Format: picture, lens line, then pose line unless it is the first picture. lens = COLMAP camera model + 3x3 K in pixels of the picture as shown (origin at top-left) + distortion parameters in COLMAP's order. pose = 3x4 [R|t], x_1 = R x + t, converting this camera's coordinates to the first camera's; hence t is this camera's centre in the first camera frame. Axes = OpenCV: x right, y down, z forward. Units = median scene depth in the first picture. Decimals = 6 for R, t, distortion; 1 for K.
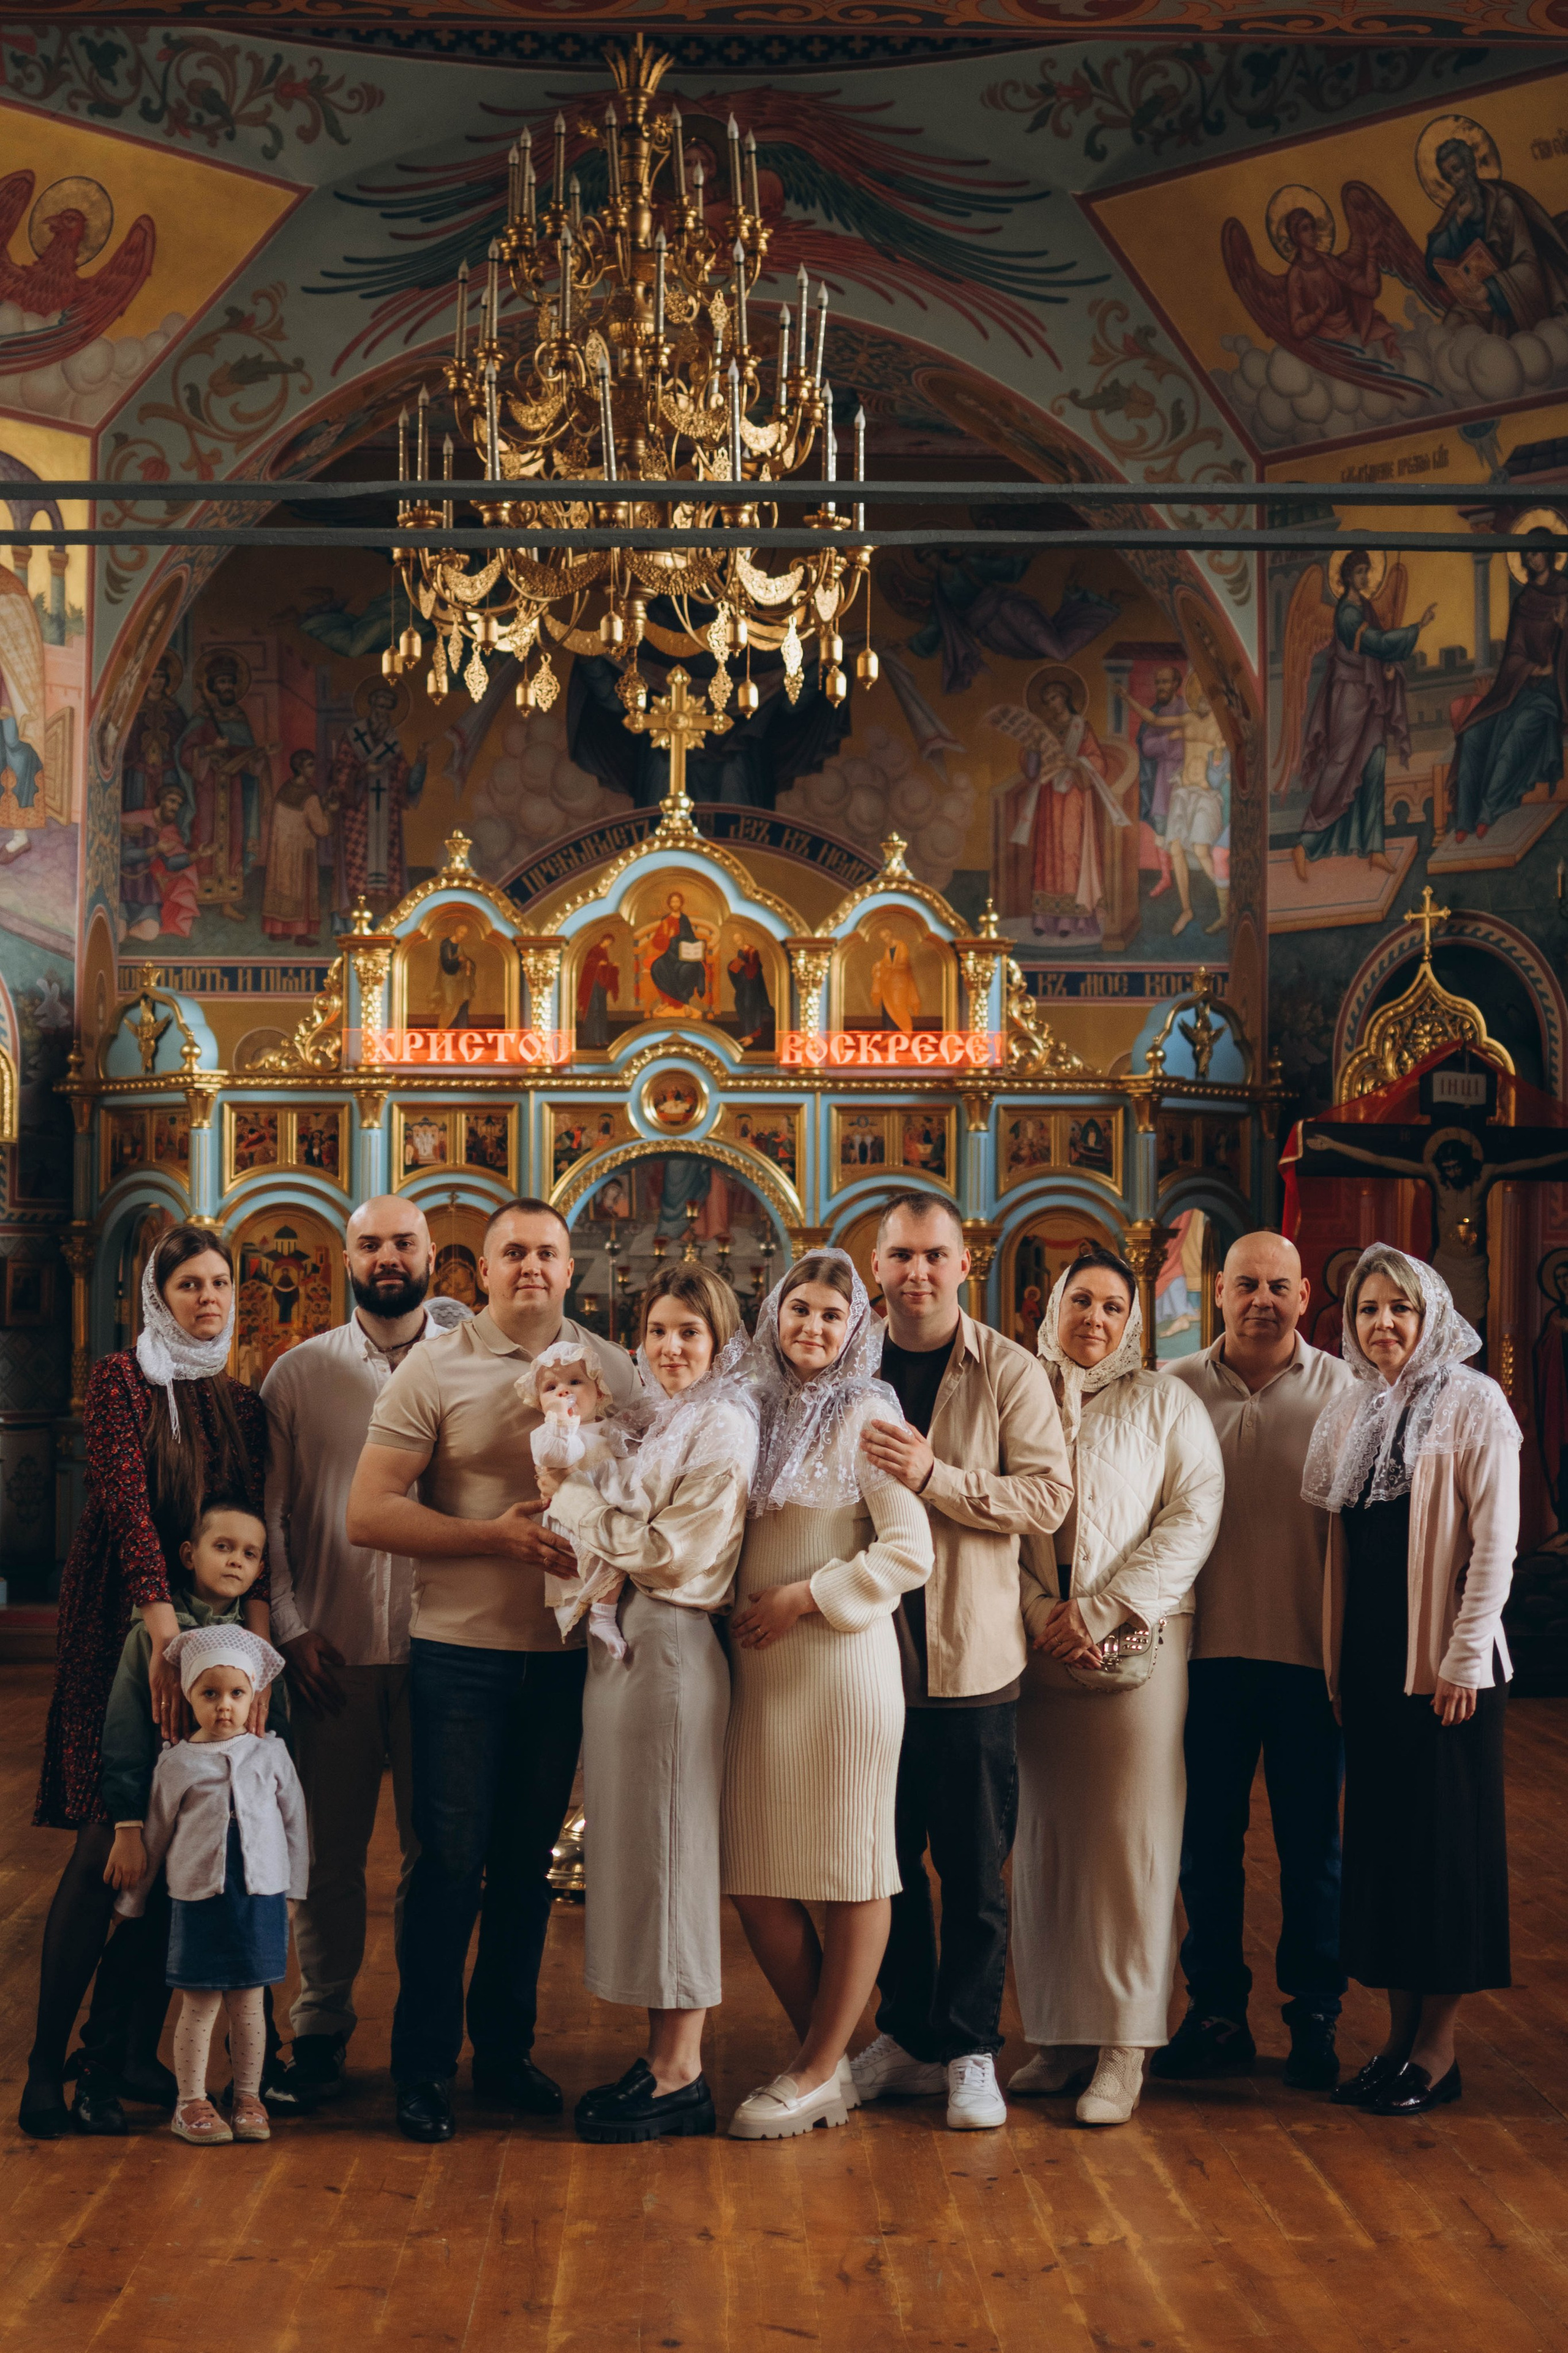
lens RADIAL K [[3758.7, 0, 784.0], [0, 3758.7, 1176.5], [0, 0, 1]] dist [-0.057843, -0.026523]
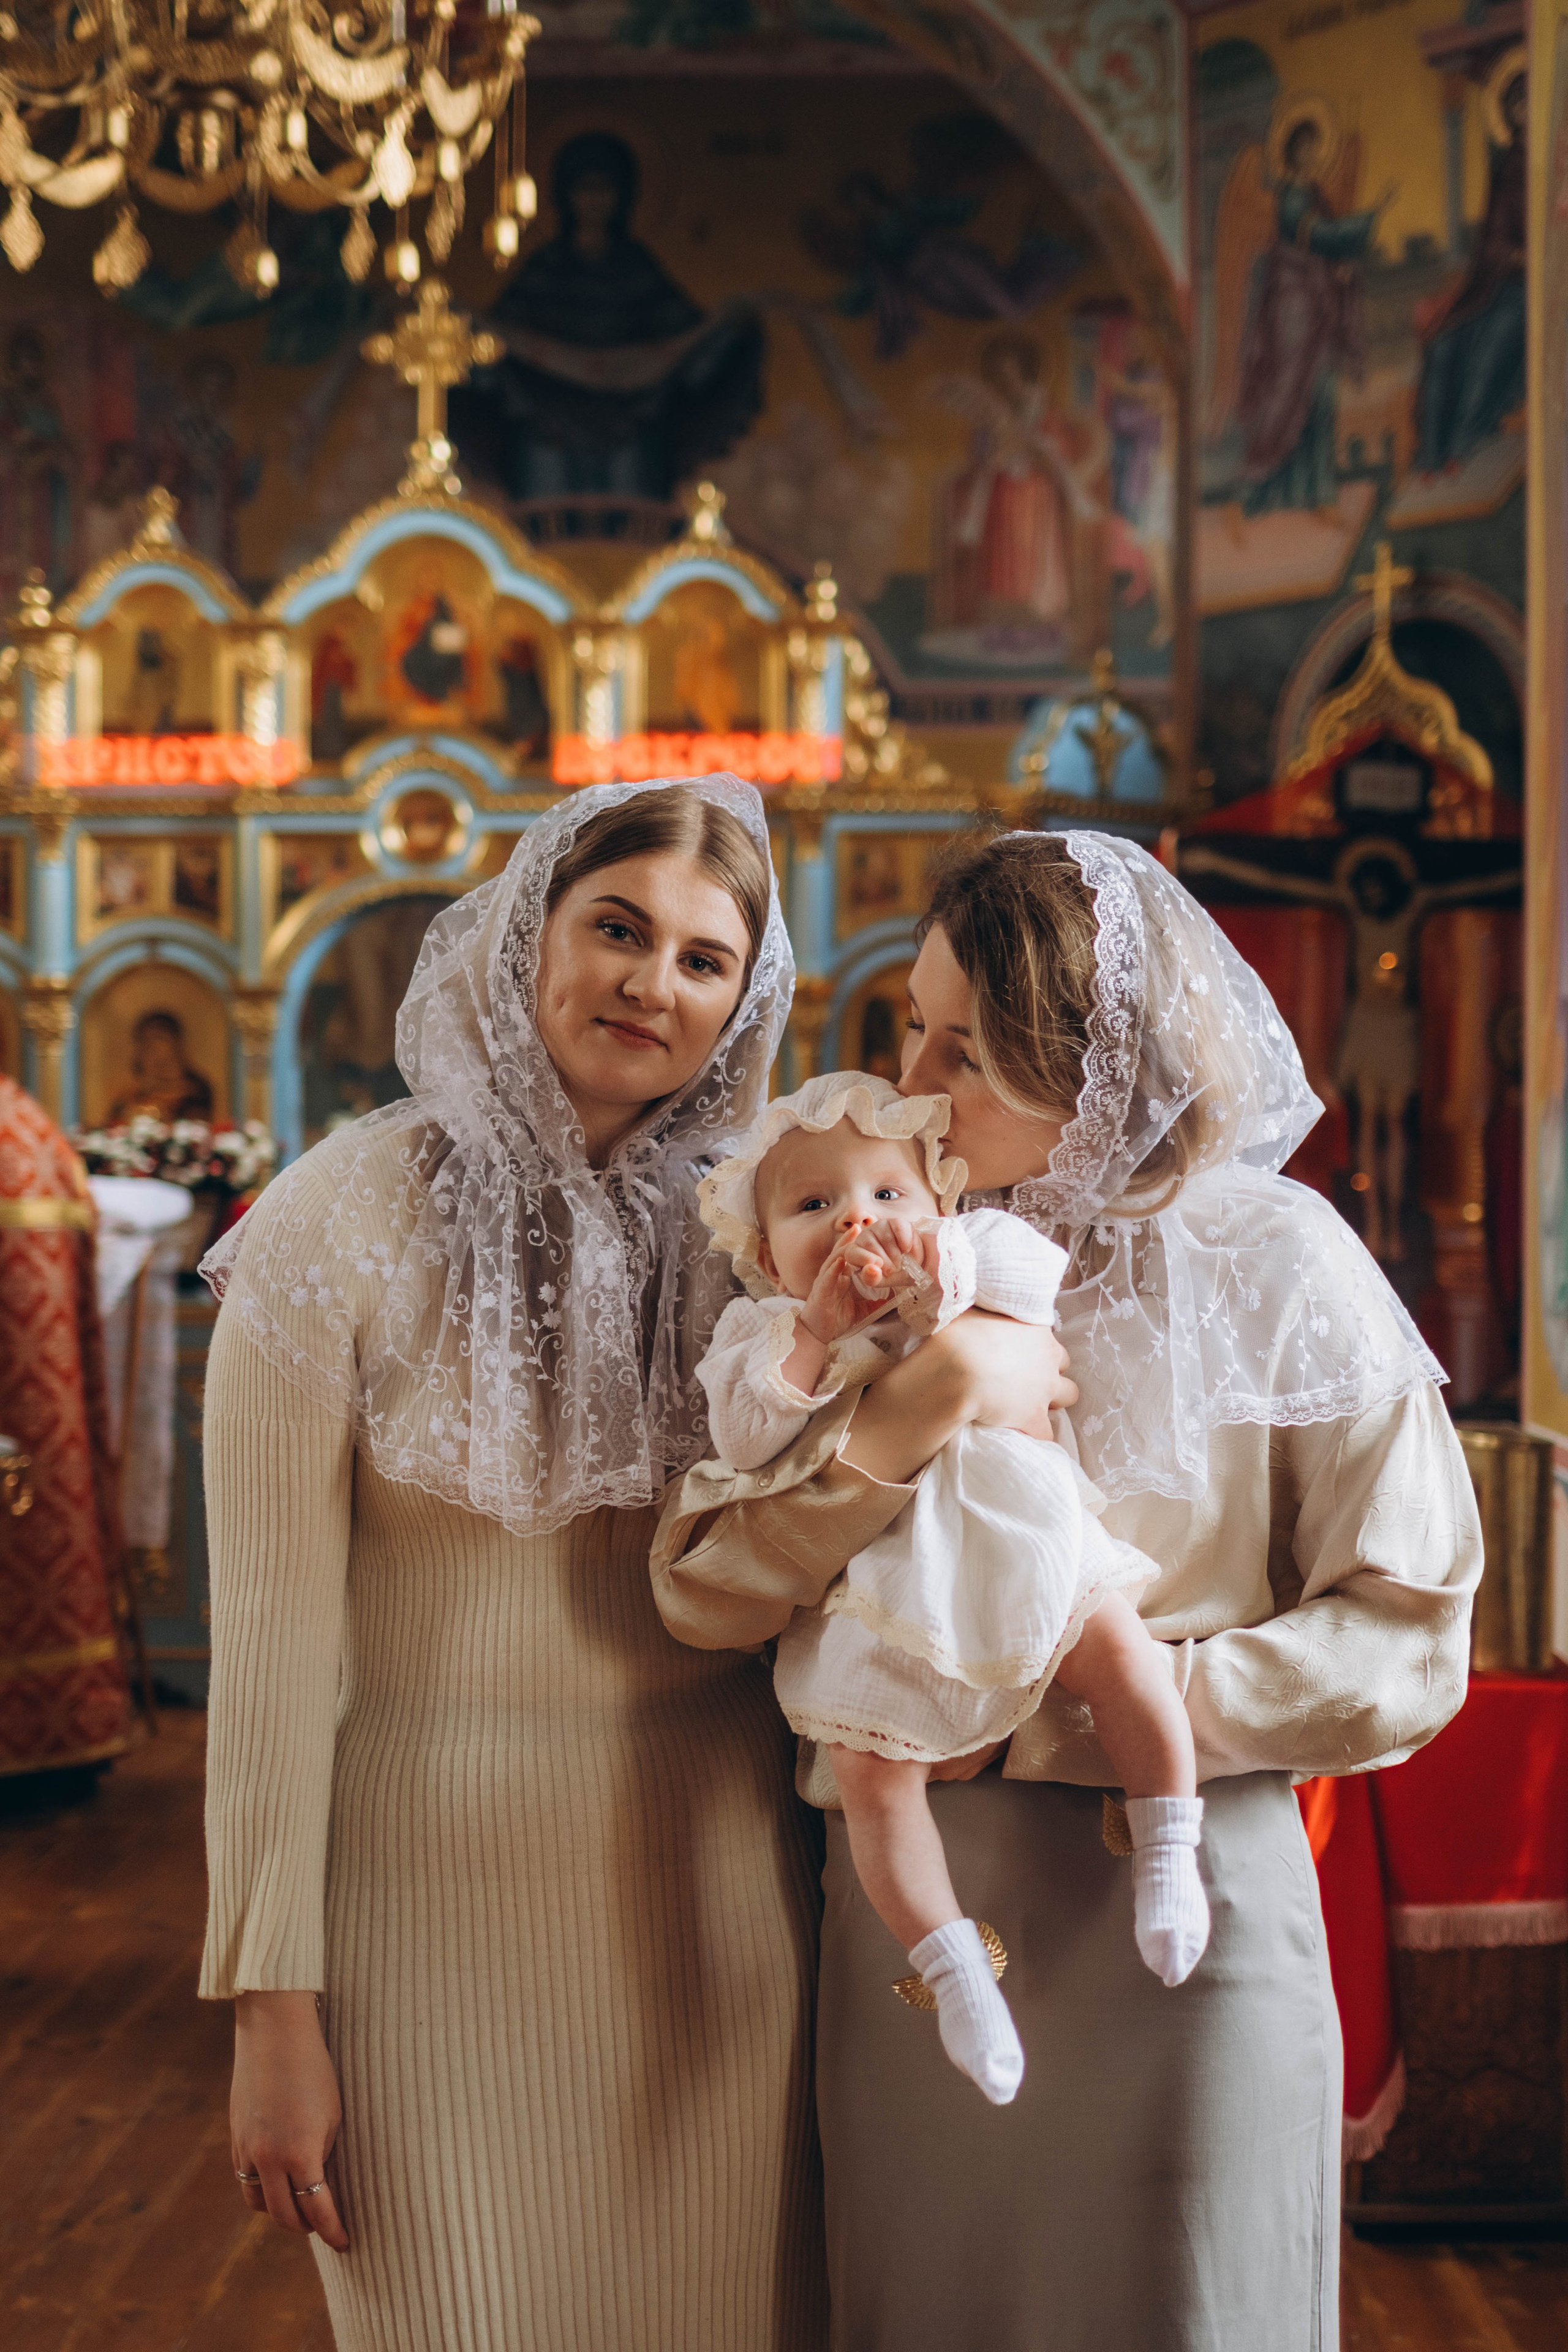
lens RADIAL K [[3656.0, 0, 784.0], [0, 3656.0, 1176.0], [0, 0, 1]] dist [-0.065128, 0.036056]
pose [[0.997884, -0.001952, -0.064995, 0.096162], [0.005172, 0.998765, 0.049406, 0.015943], [0.064819, -0.049638, 0.996662, 0.231278]]
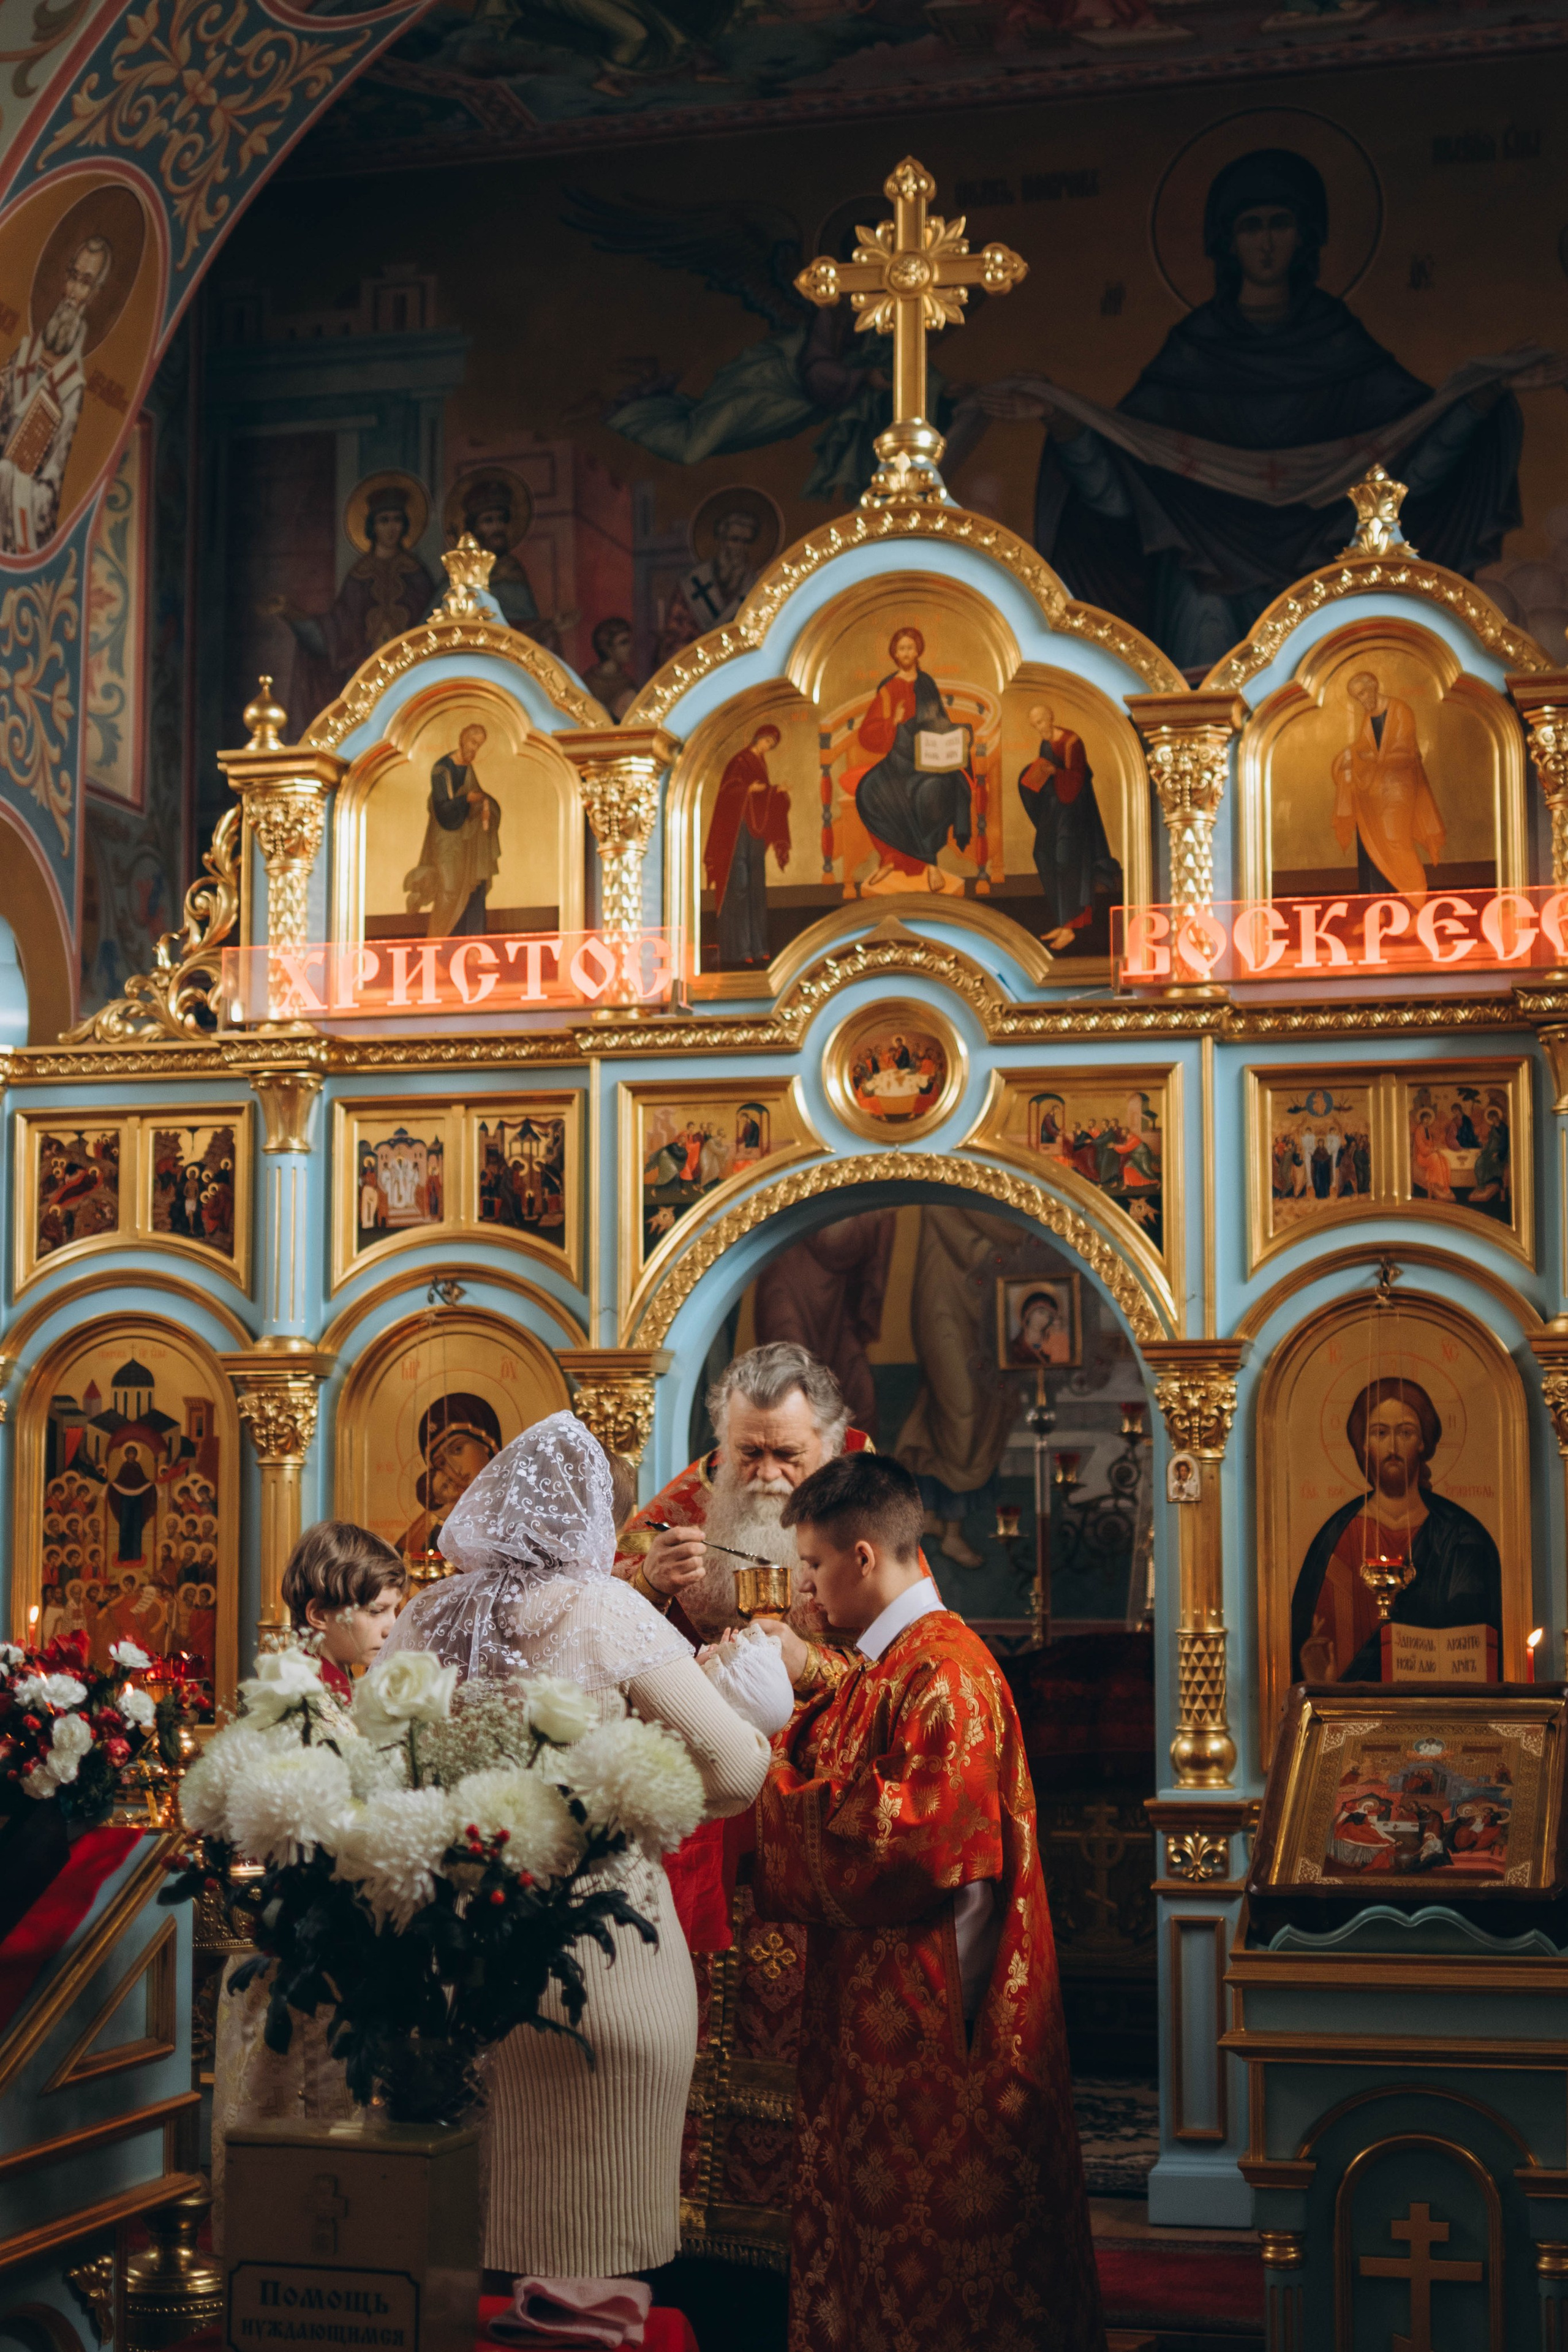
lens RADIAL K [[3656.0, 0, 784.0], [0, 3656.0, 1176.0], [0, 0, 1]] dist [-0.065128, 0.036056]
pose [[0.958298, -0.032609, -0.283905, 0.083003], [0.014021, 0.997637, -0.067259, 0.022284], [0.285427, 0.060473, 0.956491, 0.569769]]
